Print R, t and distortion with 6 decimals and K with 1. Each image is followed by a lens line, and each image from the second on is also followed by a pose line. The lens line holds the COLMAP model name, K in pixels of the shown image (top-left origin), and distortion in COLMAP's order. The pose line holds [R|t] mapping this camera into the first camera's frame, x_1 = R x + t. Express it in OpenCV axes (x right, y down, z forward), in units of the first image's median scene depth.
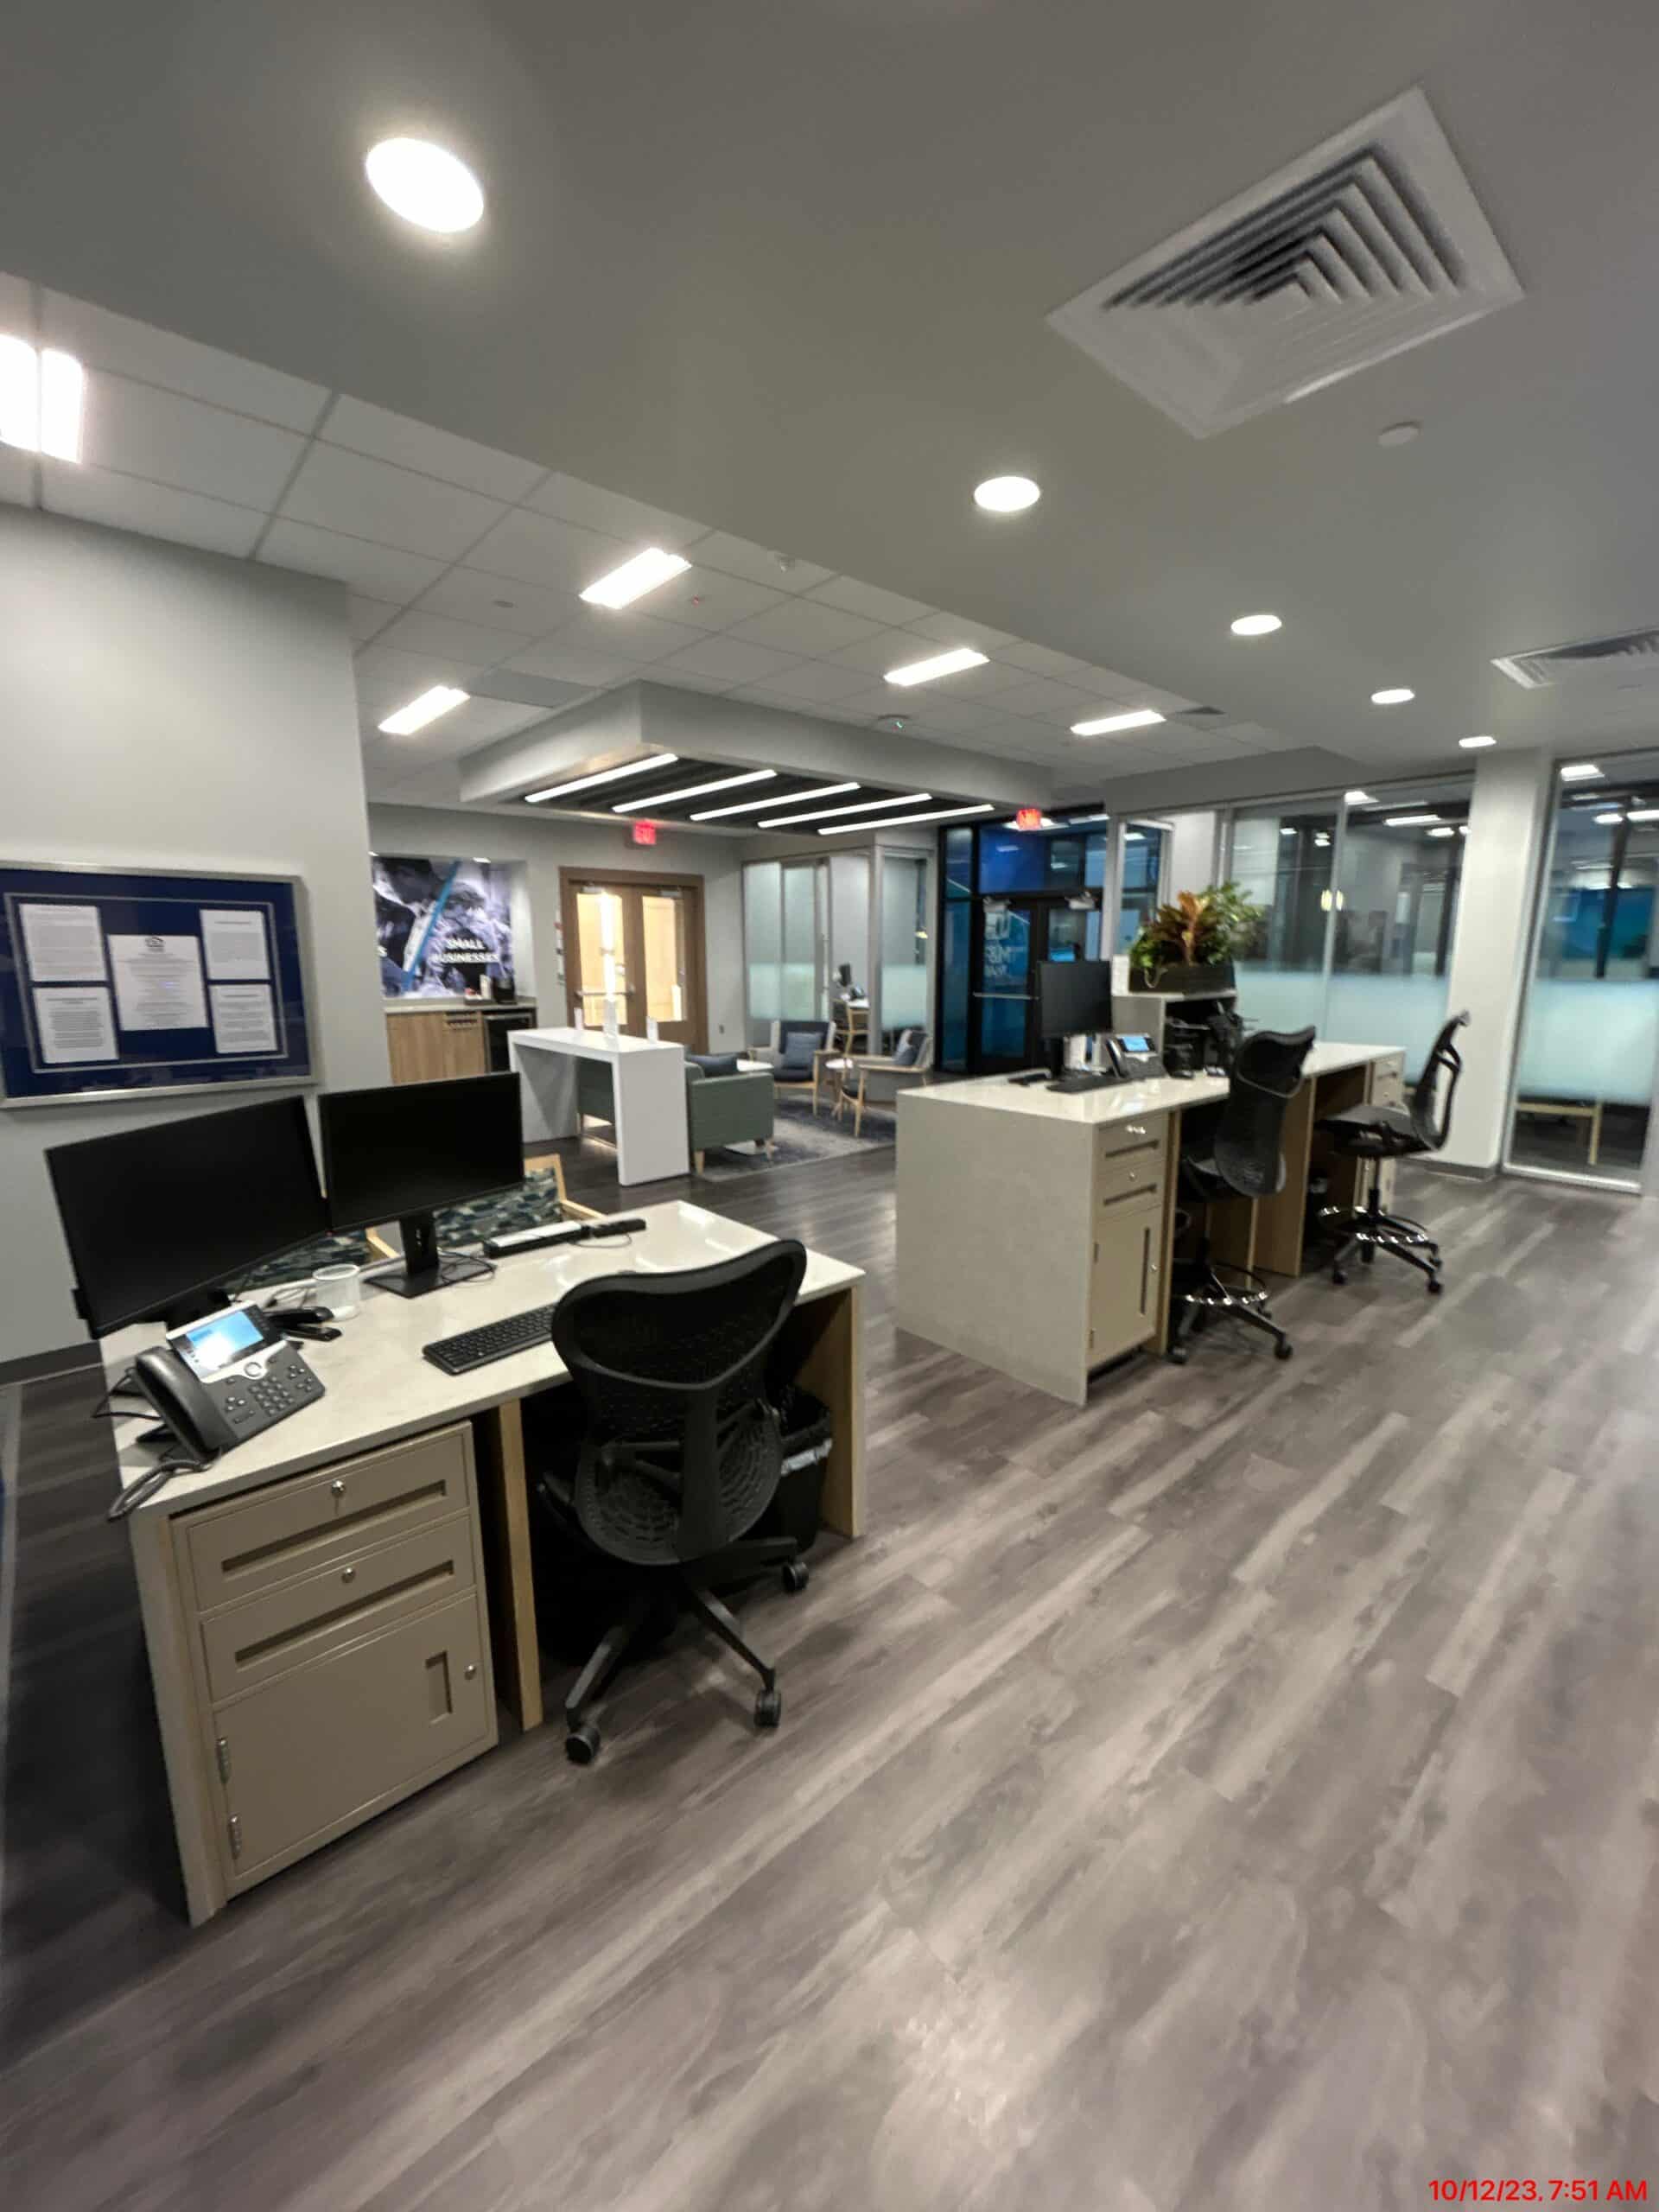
lens RADIAL K [[884.5, 0, 834.0], [0, 884.5, 1105.8], [0, 0, 1]] dist [-0.001817, -0.000101]
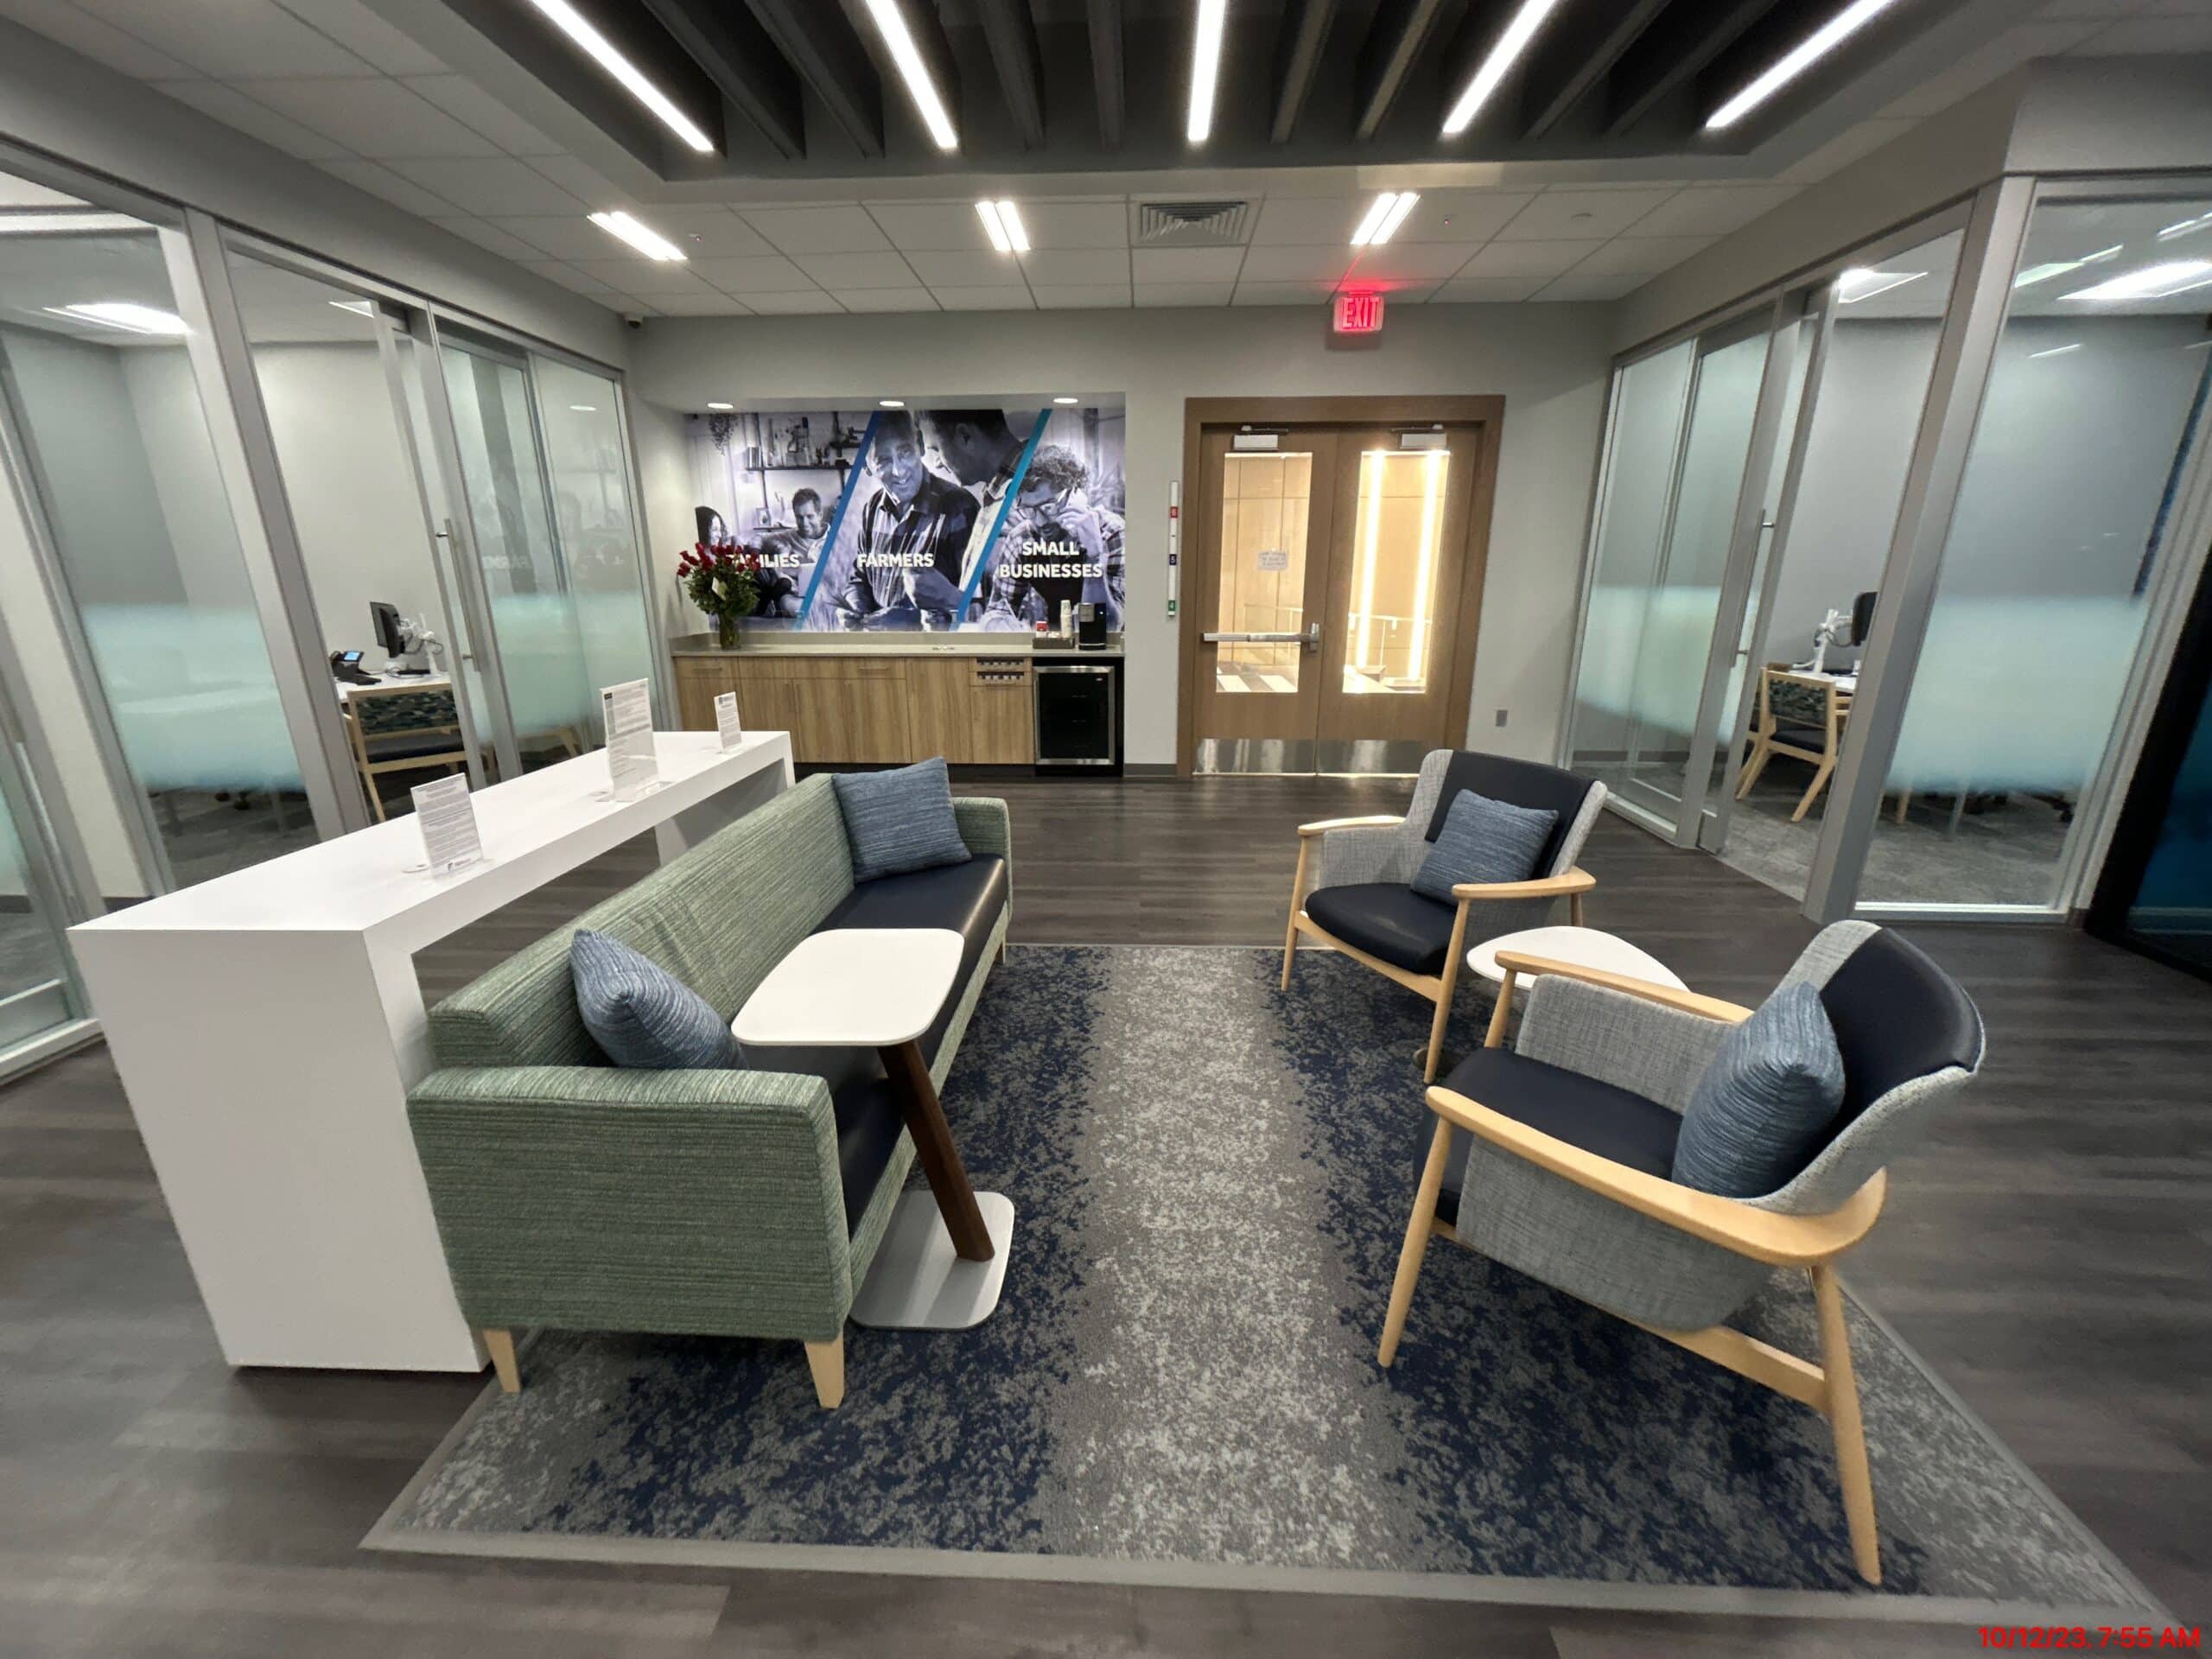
lens RADIAL K [[884.5, 0, 1106.4], [0, 884.5, 833.3], [0, 0, 1]] dist [-0.001817, -0.000101]
pose [[0.725583, 0.195689, -0.659724, 0.066712], [-0.119633, 0.979986, 0.159109, -0.089901], [0.677656, -0.036522, 0.734472, 0.562678]]
